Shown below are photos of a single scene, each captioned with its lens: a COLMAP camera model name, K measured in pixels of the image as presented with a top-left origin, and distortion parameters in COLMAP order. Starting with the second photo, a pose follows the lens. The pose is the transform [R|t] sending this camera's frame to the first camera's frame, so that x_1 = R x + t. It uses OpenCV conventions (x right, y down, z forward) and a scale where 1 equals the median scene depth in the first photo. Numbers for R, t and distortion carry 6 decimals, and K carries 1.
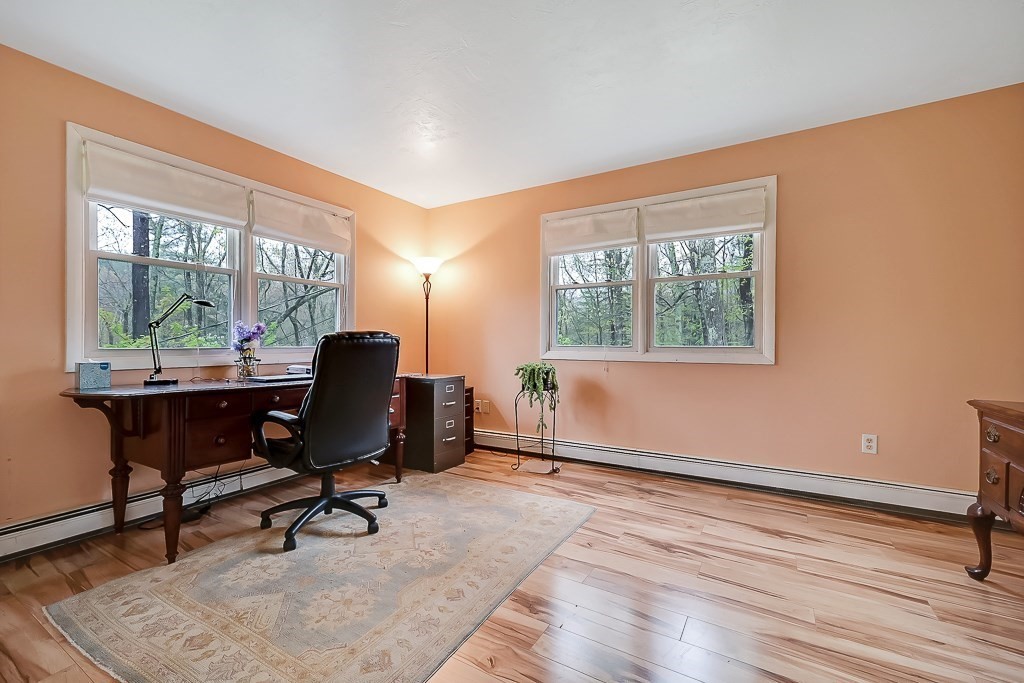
lens RADIAL K [[446.5, 0, 509.1], [0, 446.5, 341.6], [0, 0, 1]] dist [0.008658, -0.000004]
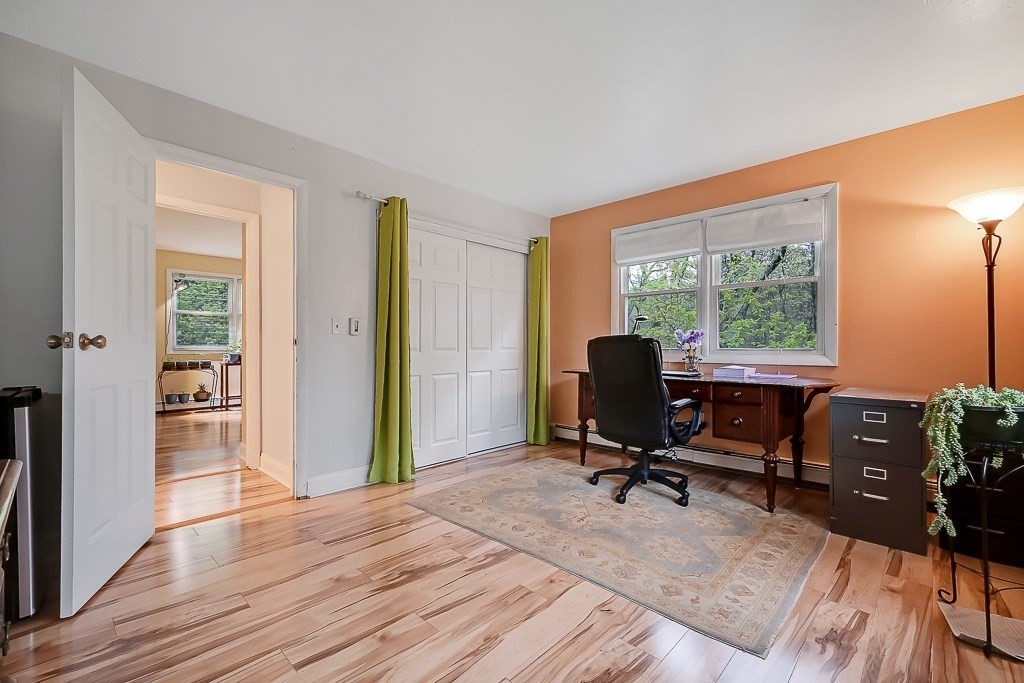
lens RADIAL K [[446.5, 0, 509.1], [0, 446.5, 341.6], [0, 0, 1]] dist [0.008658, -0.000004]
pose [[-0.239830, -0.007838, -0.970783, 0.714938], [0.002957, 0.999957, -0.008804, 0.002374], [0.970810, -0.004982, -0.239797, 0.760260]]
